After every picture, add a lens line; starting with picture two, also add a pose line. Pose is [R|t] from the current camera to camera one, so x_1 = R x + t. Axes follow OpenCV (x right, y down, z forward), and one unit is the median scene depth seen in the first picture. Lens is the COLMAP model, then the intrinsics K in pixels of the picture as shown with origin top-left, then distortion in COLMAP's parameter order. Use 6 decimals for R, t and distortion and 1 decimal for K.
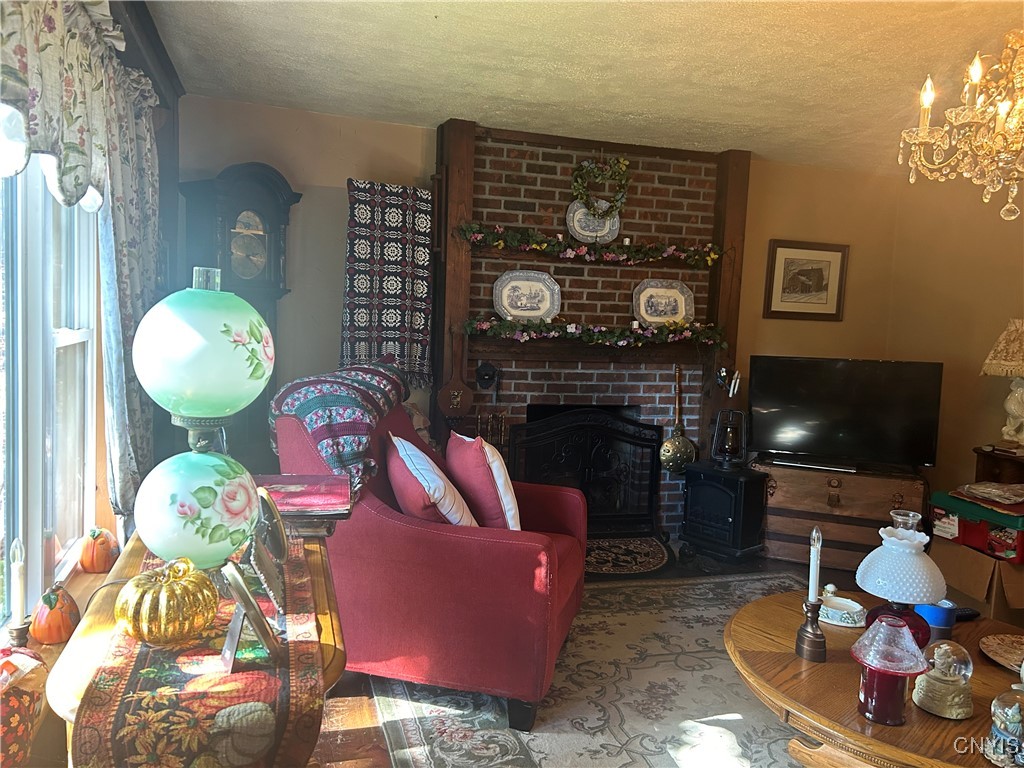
lens RADIAL K [[769.0, 0, 475.9], [0, 769.0, 381.9], [0, 0, 1]] dist [0.059592, -0.073444]
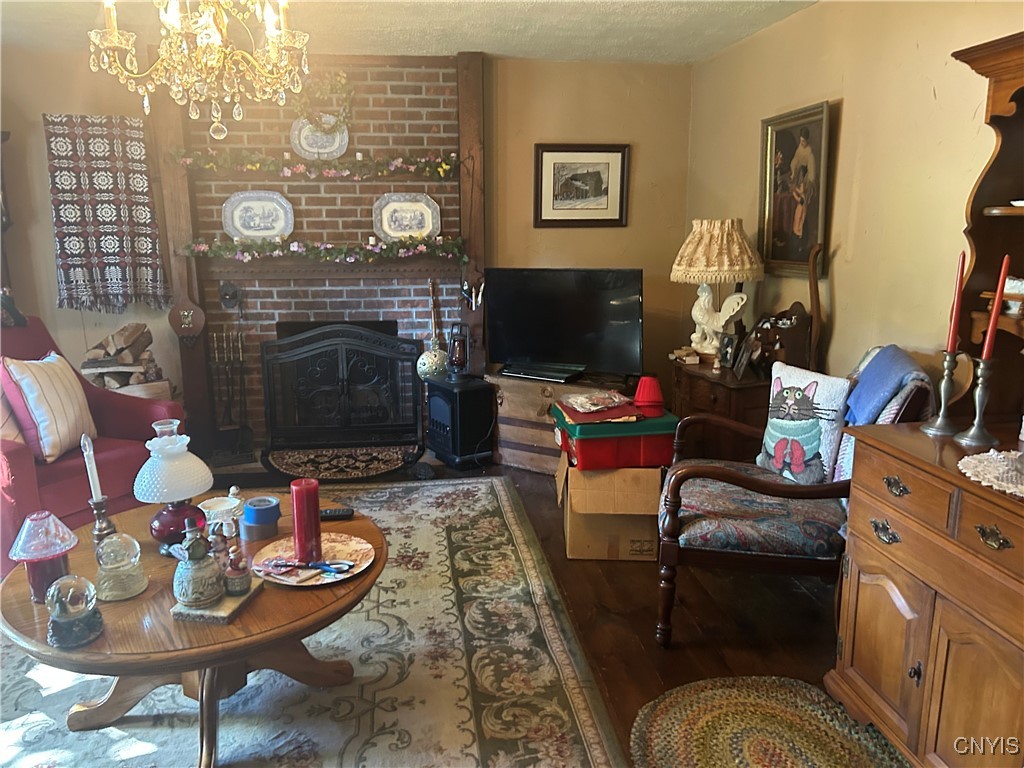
lens RADIAL K [[769.0, 0, 495.6], [0, 769.0, 395.4], [0, 0, 1]] dist [0.059592, -0.073444]
pose [[0.986108, -0.008037, -0.165910, 0.538053], [0.029728, 0.991241, 0.128674, 0.002049], [0.163423, -0.131819, 0.977710, 0.004052]]
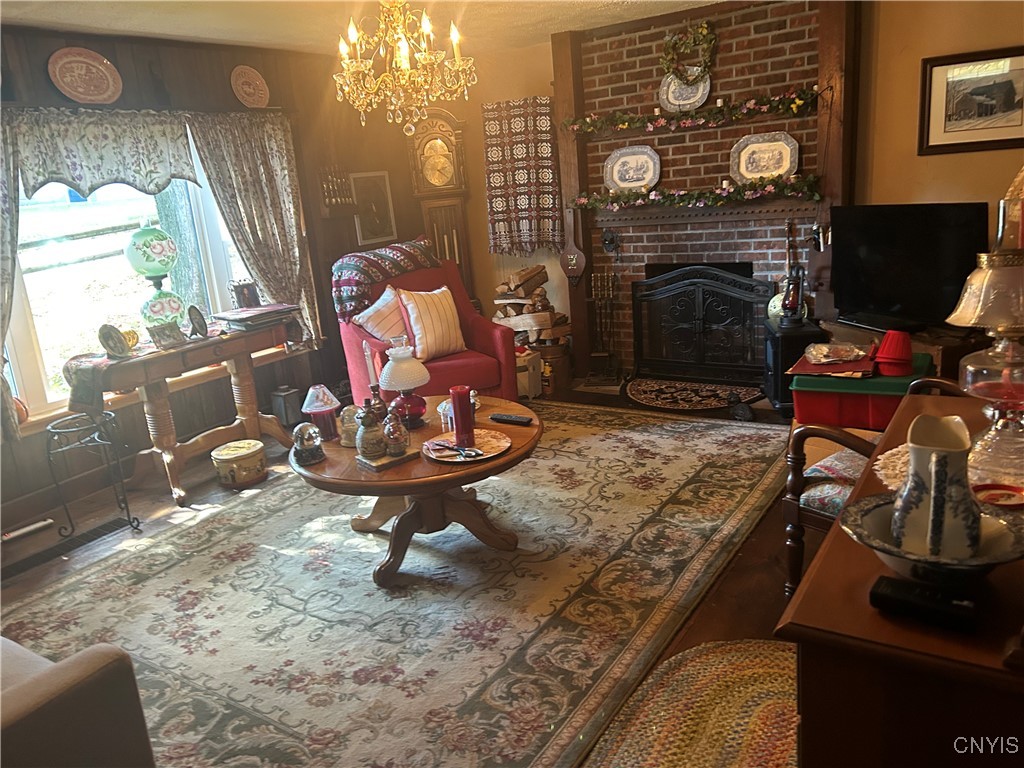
lens RADIAL K [[769.0, 0, 502.1], [0, 769.0, 383.6], [0, 0, 1]] dist [0.059592, -0.073444]
pose [[0.626471, 0.103801, -0.772502, 0.862746], [0.041256, 0.985288, 0.165850, 0.005487], [0.778352, -0.135771, 0.612972, 0.082196]]
